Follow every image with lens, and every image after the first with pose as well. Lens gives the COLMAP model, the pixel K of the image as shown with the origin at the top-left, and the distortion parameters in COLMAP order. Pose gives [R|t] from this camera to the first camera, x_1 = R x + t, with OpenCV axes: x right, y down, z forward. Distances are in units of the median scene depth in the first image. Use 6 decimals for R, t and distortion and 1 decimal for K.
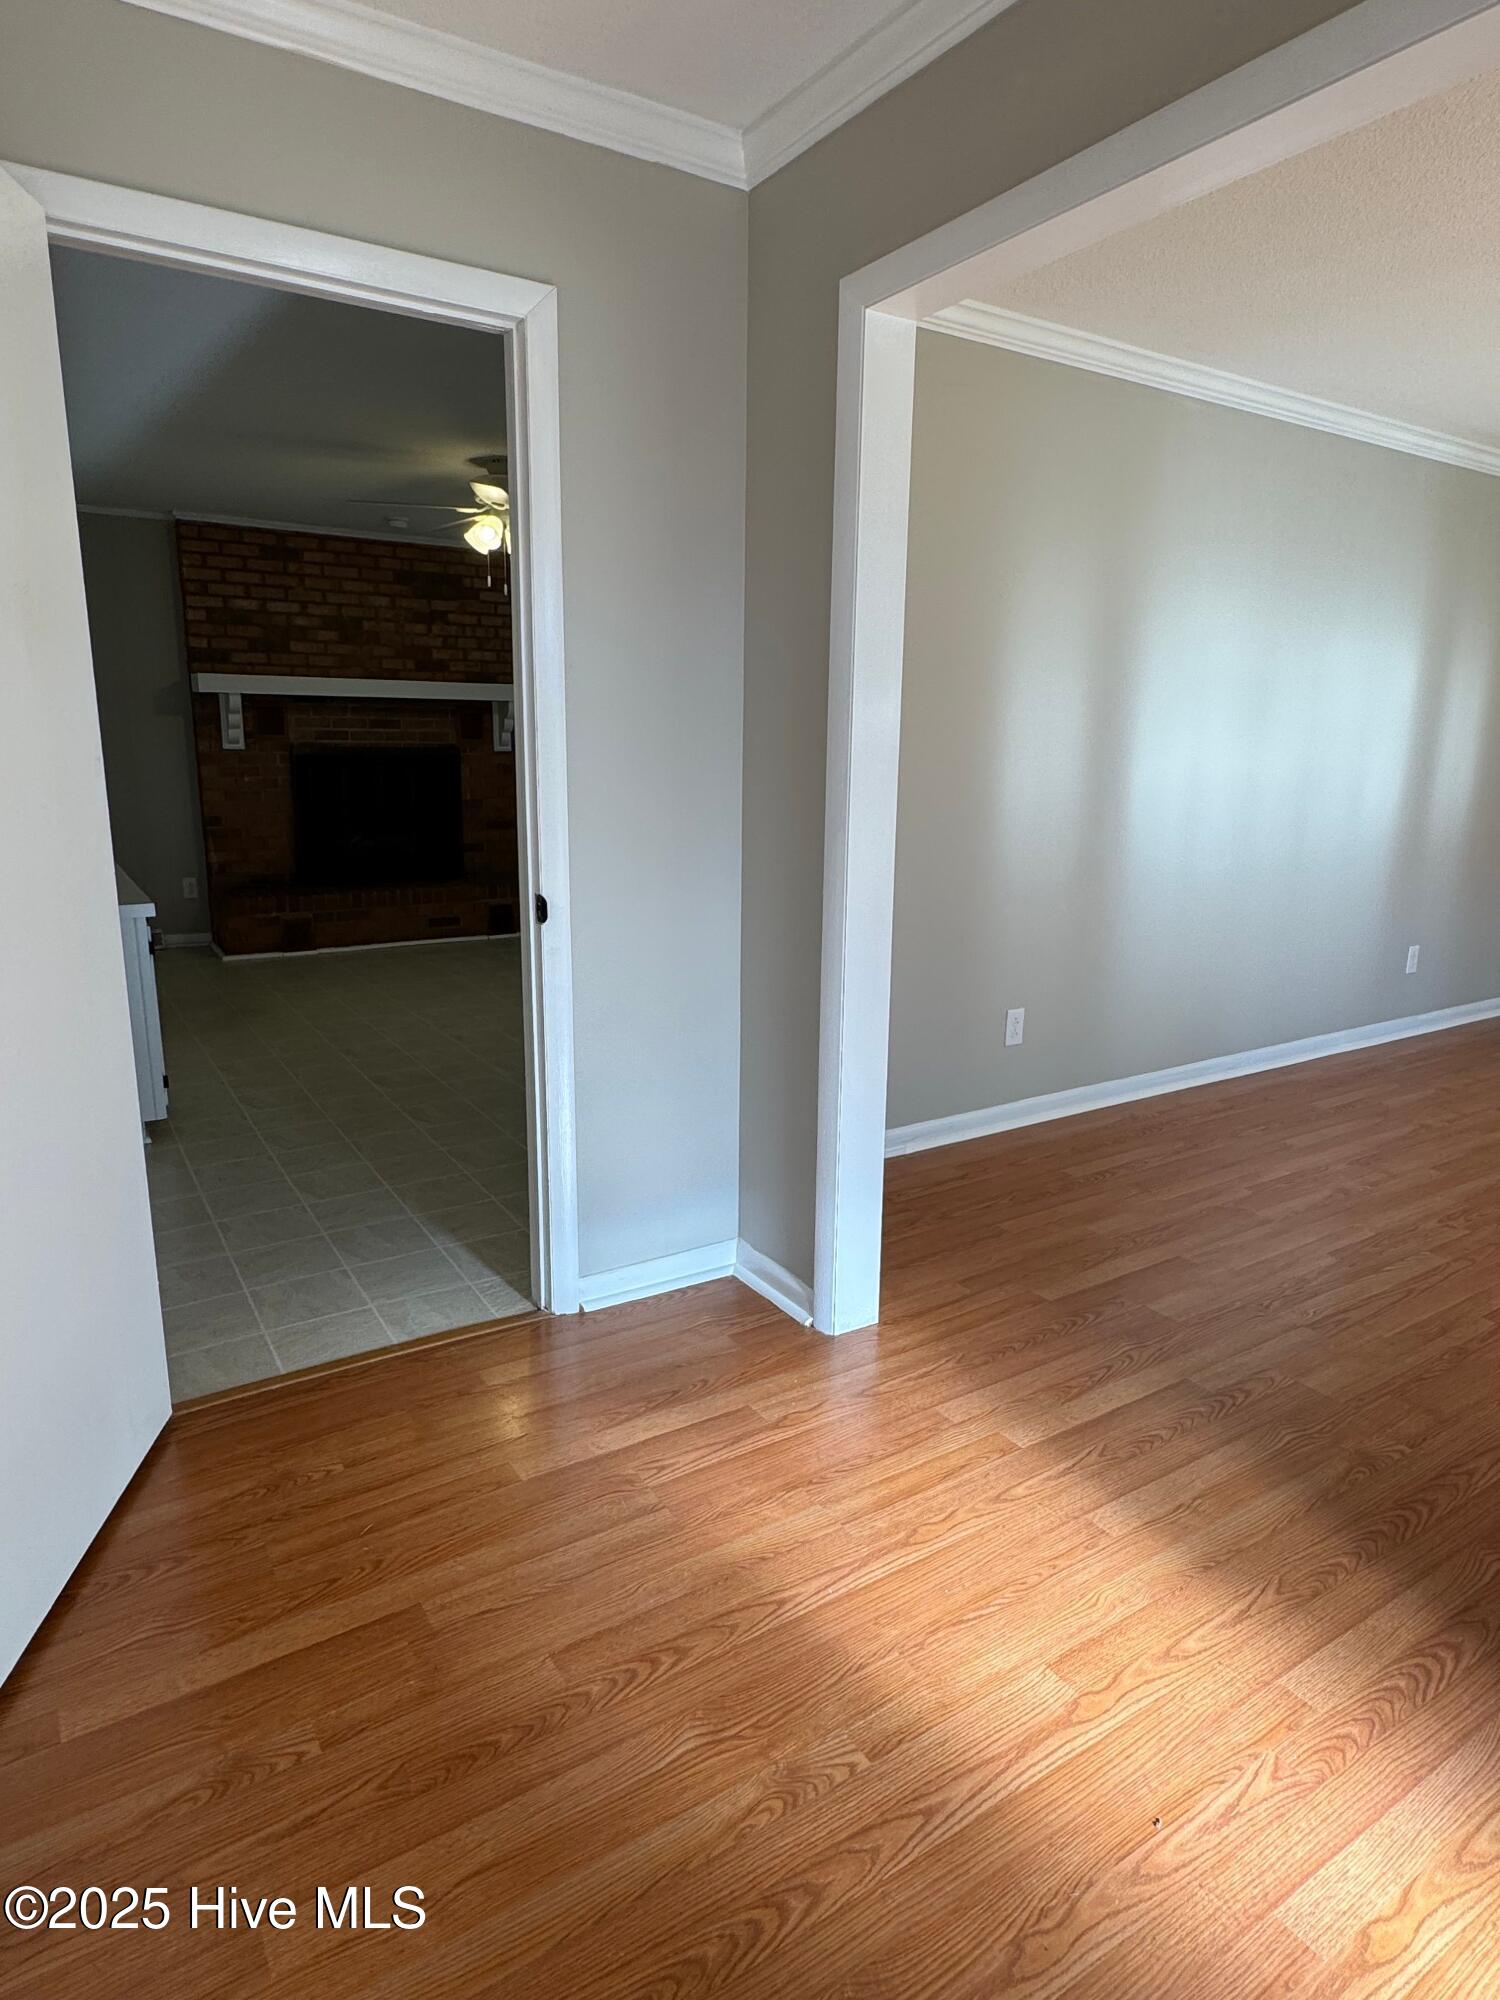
lens RADIAL K [[1168.8, 0, 750.0], [0, 1168.8, 1000.0], [0, 0, 1]] dist [-0.004913, -0.000259]
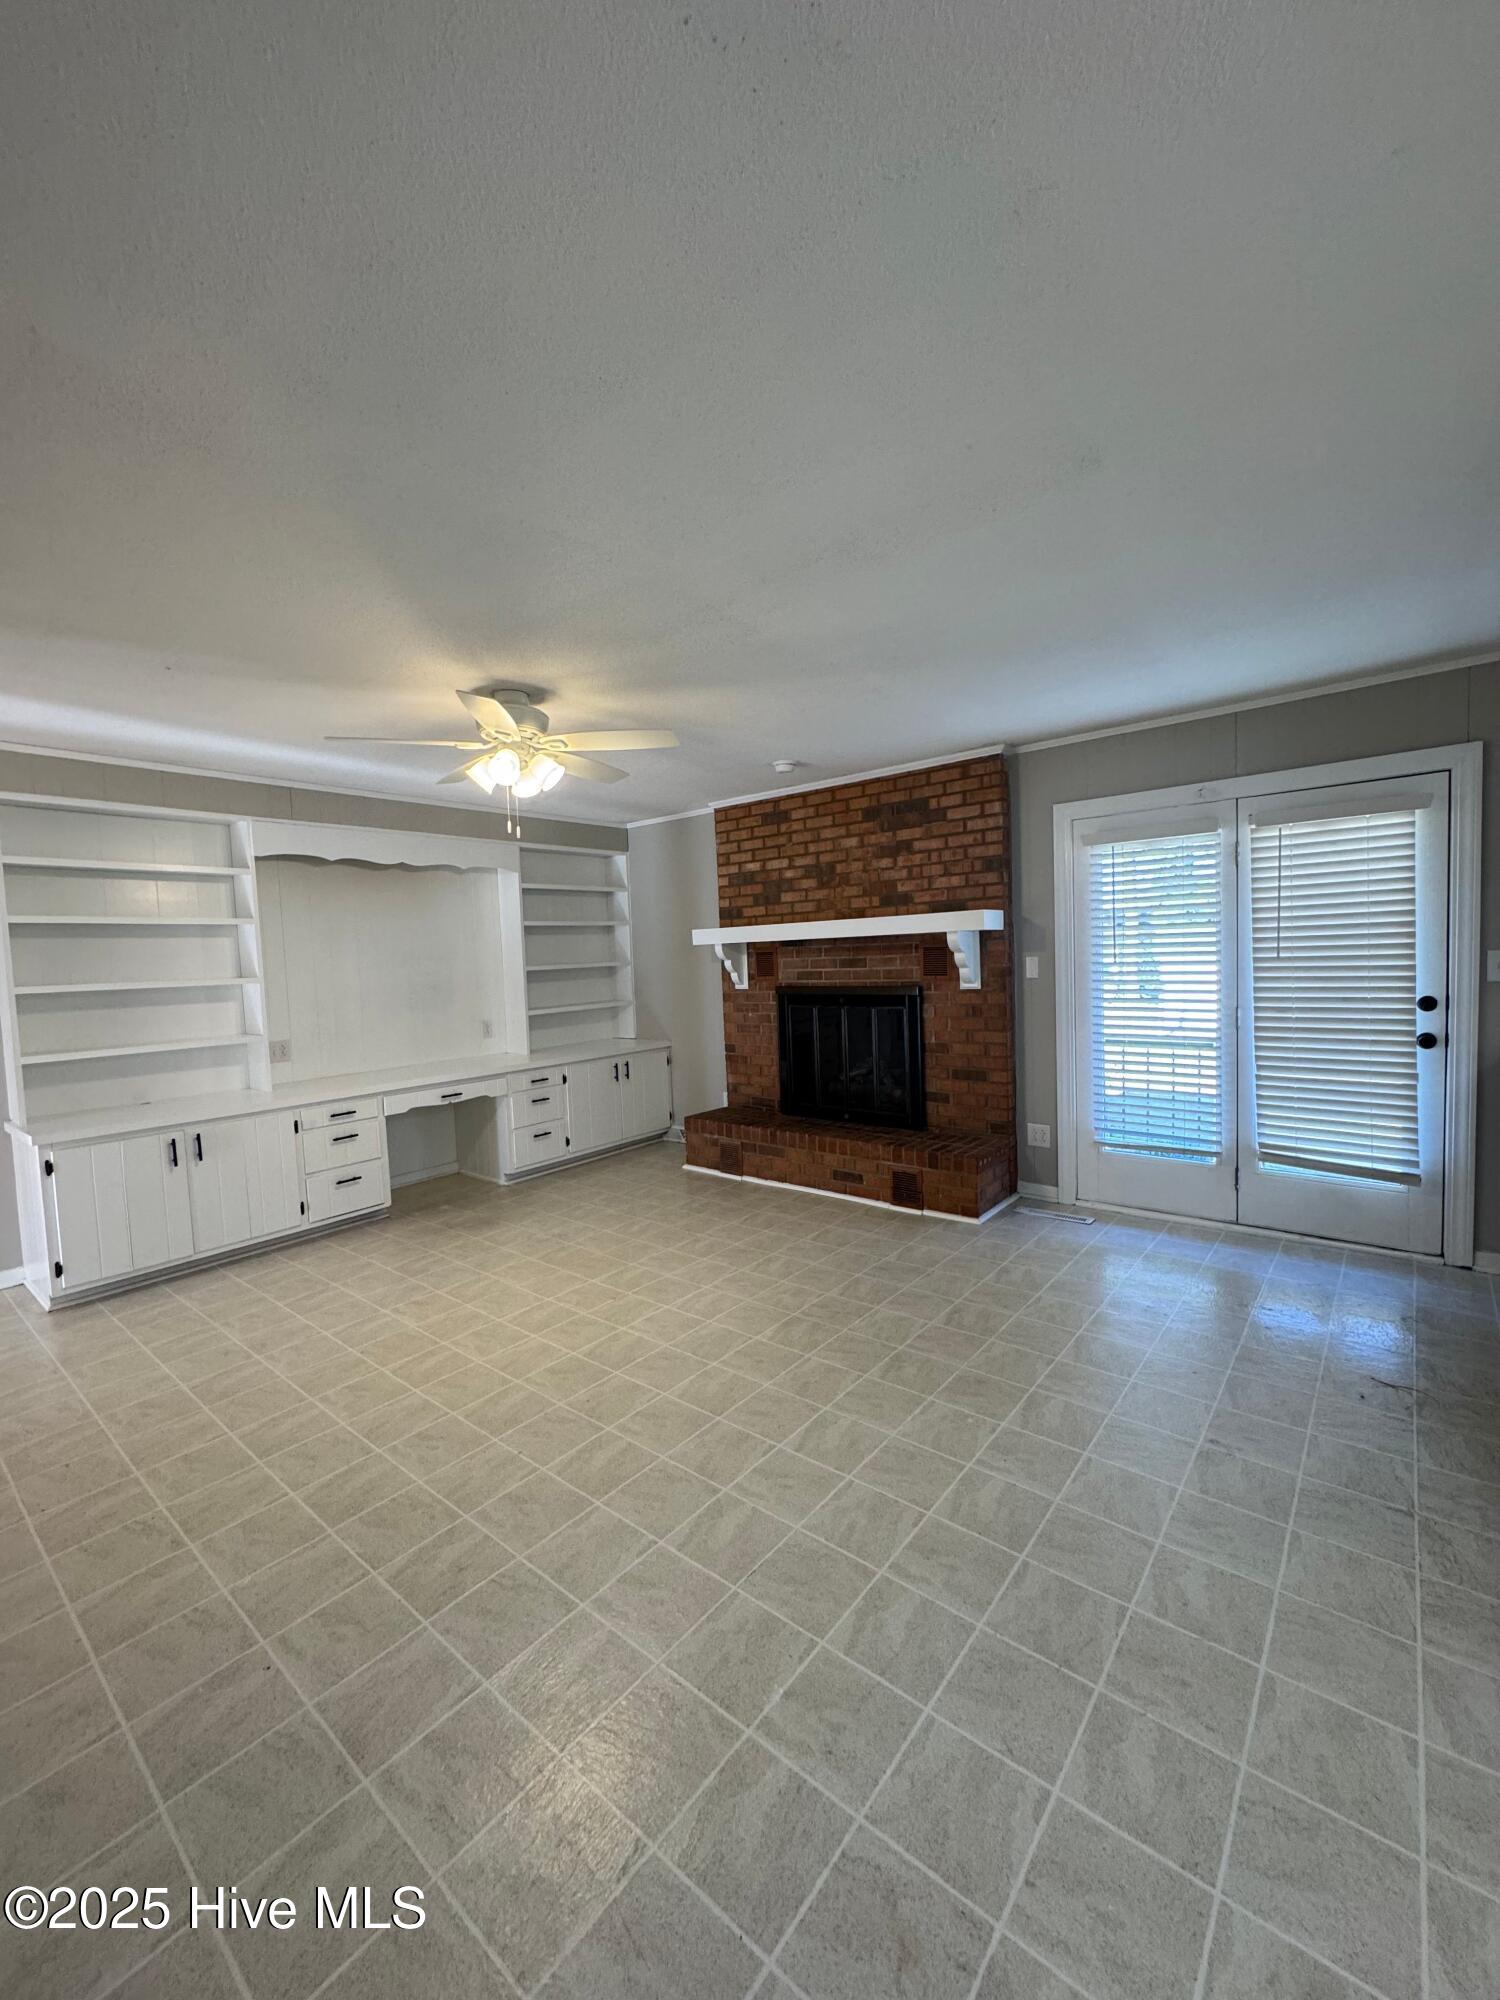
lens RADIAL K [[797.7, 0, 750.0], [0, 797.7, 1000.0], [0, 0, 1]] dist [-0.003524, -0.000089]
pose [[0.308122, 0.026157, -0.950987, 0.310909], [-0.169172, 0.985197, -0.027714, -0.179244], [0.936185, 0.169419, 0.307986, 0.746051]]
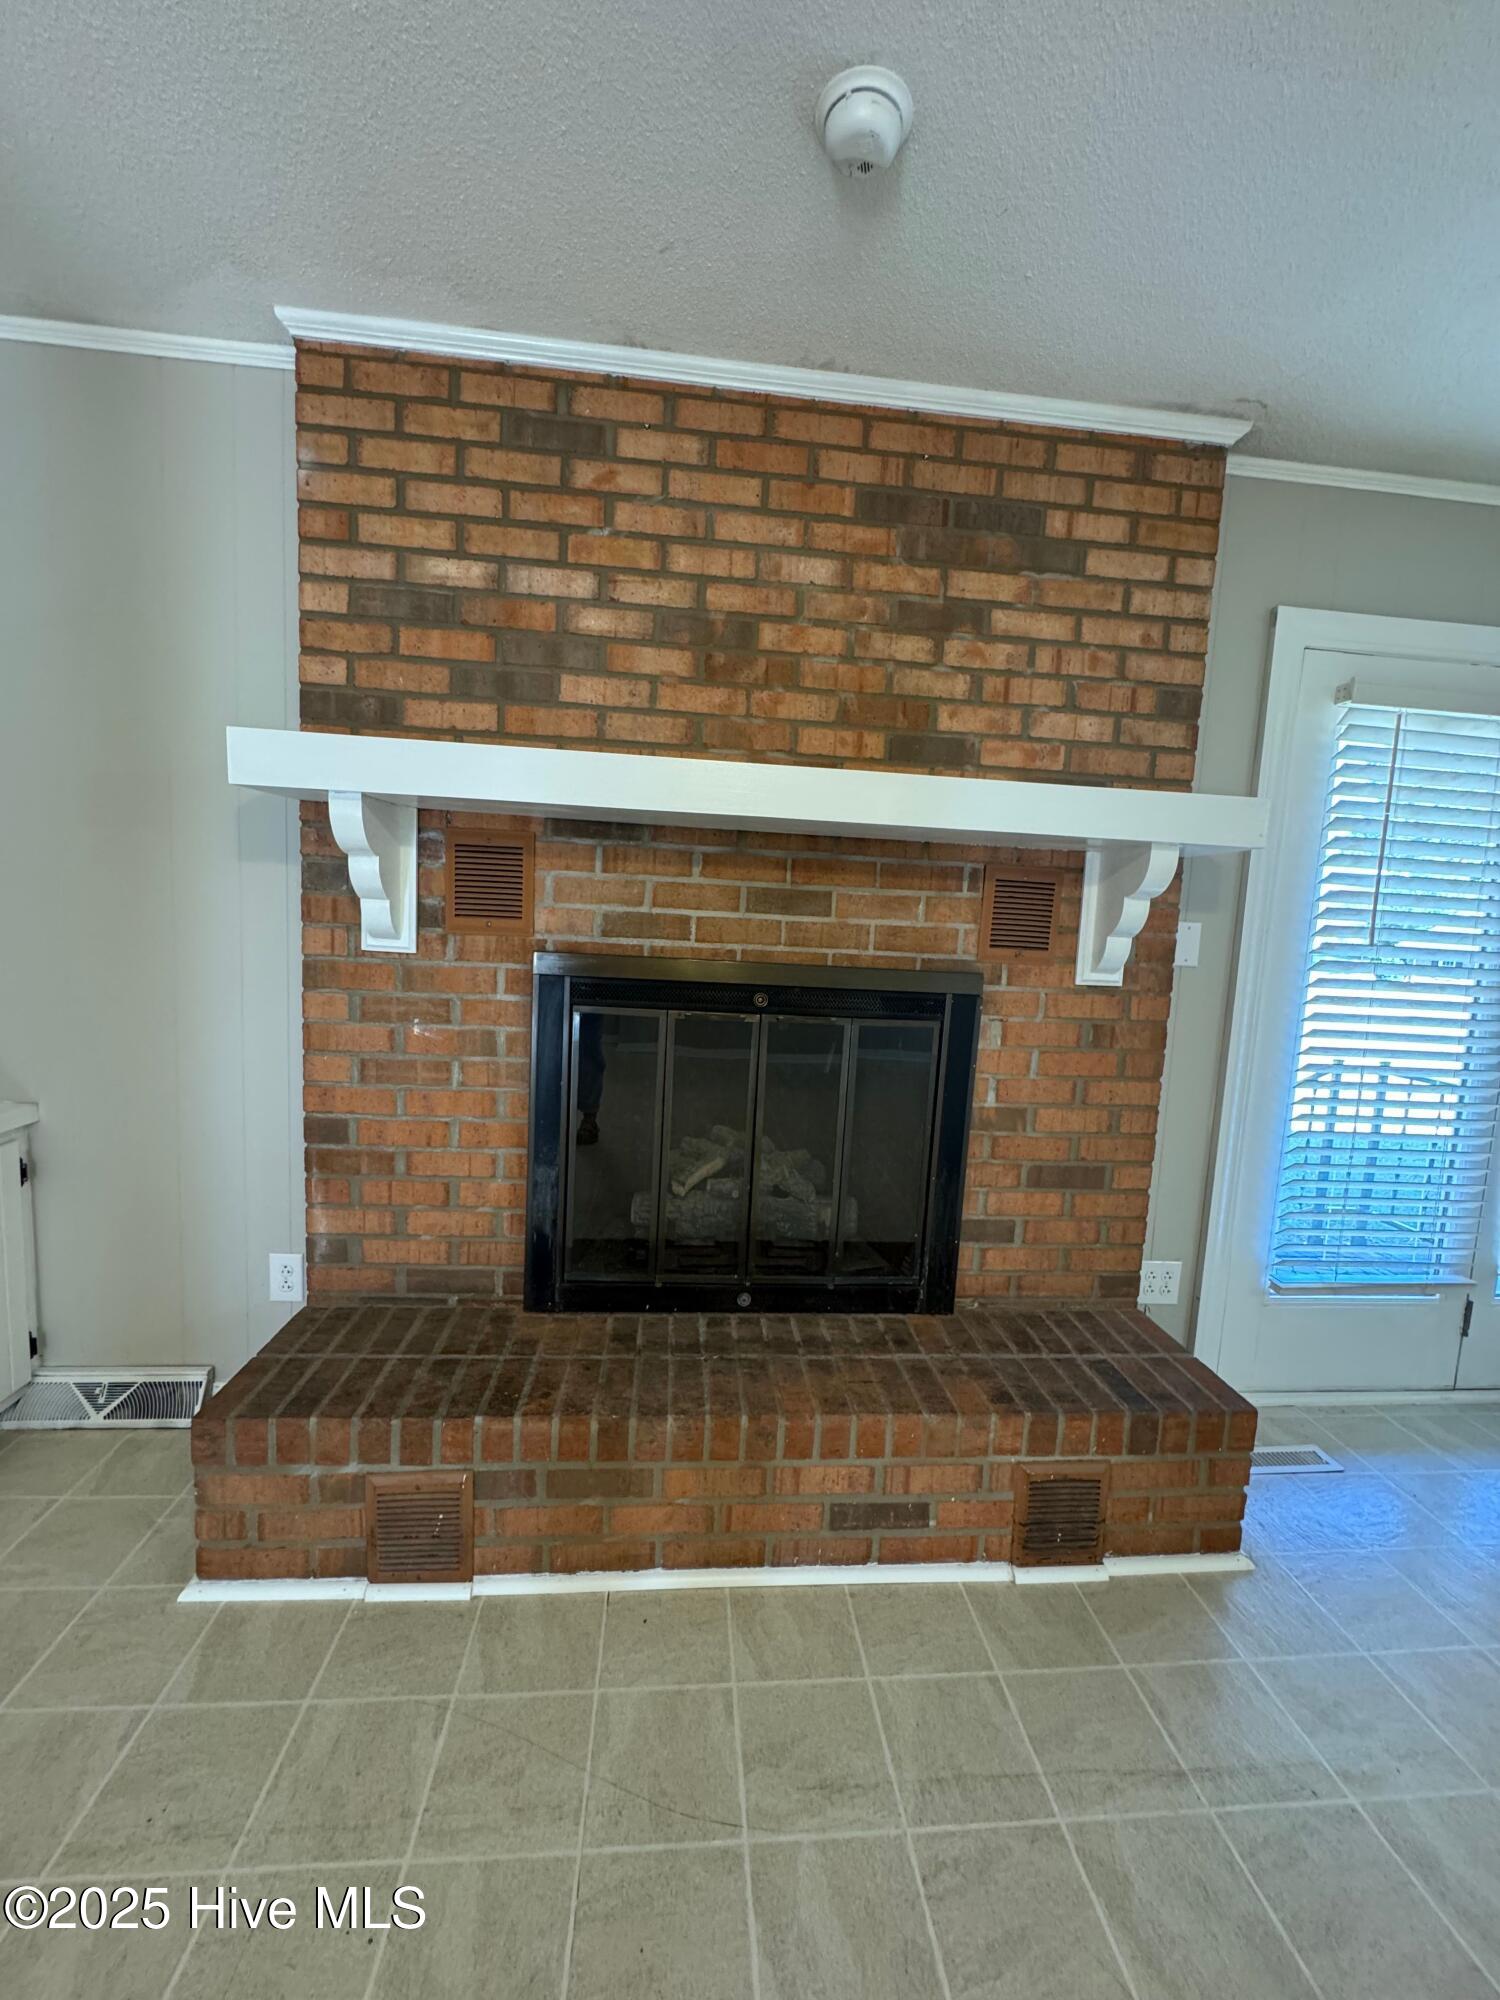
lens RADIAL K [[797.7, 0, 750.0], [0, 797.7, 1000.0], [0, 0, 1]] dist [-0.003524, -0.000089]
pose [[0.888195, 0.077475, -0.452888, -0.214732], [-0.138065, 0.985131, -0.102245, -0.184901], [0.438233, 0.153342, 0.885685, 0.805524]]
